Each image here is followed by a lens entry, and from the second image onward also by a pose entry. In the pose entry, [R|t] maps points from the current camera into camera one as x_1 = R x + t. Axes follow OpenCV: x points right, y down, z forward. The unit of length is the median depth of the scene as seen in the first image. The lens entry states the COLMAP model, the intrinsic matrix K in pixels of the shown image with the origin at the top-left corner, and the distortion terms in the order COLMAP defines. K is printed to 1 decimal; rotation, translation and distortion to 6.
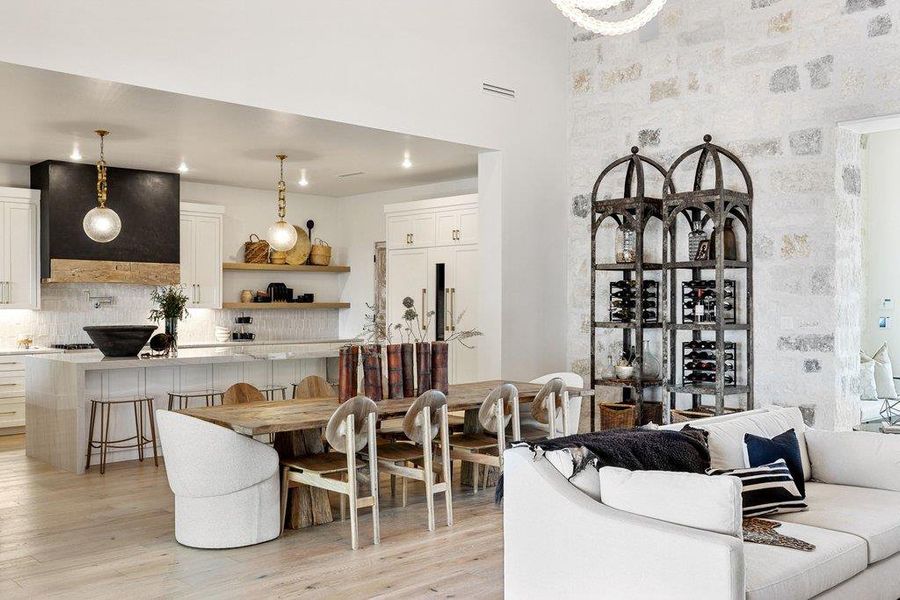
lens RADIAL K [[876.7, 0, 449.7], [0, 876.7, 302.2], [0, 0, 1]] dist [0.000687, 0.000000]
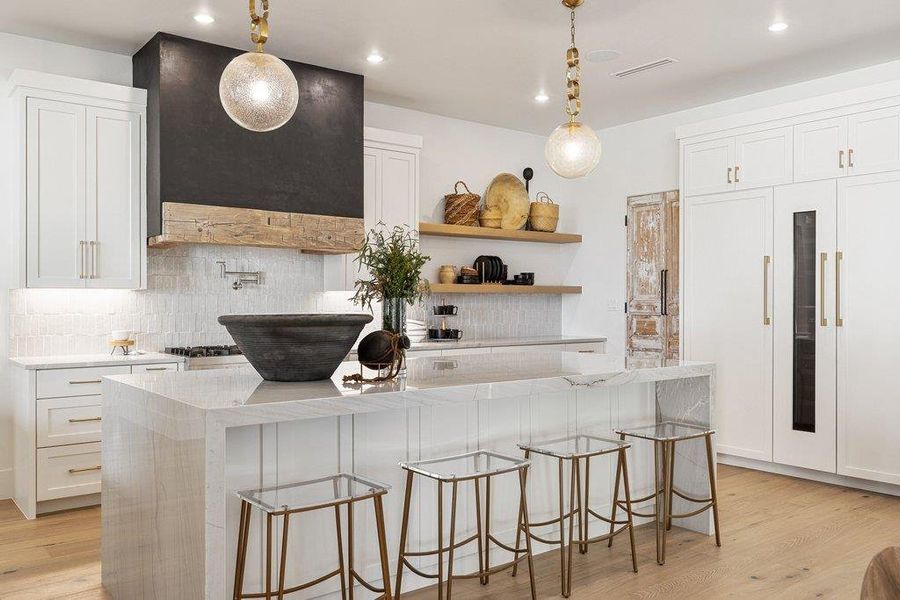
lens RADIAL K [[757.6, 0, 446.2], [0, 757.6, 291.8], [0, 0, 1]] dist [-0.008381, -0.007449]
pose [[0.995583, -0.002671, -0.093849, -0.199576], [0.001452, 0.999914, -0.013053, 0.015734], [0.093876, 0.012860, 0.995501, 0.469475]]
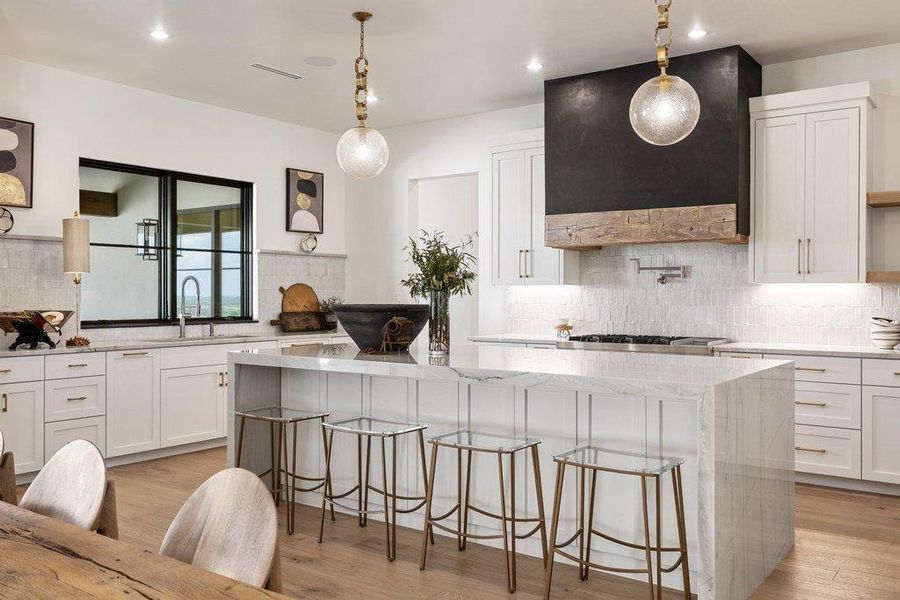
lens RADIAL K [[757.6, 0, 446.8], [0, 757.6, 306.3], [0, 0, 1]] dist [-0.008381, -0.007449]
pose [[0.197977, 0.013264, -0.980117, 0.145377], [-0.004776, 0.999910, 0.012567, 0.018017], [0.980195, 0.002193, 0.198023, 0.720374]]
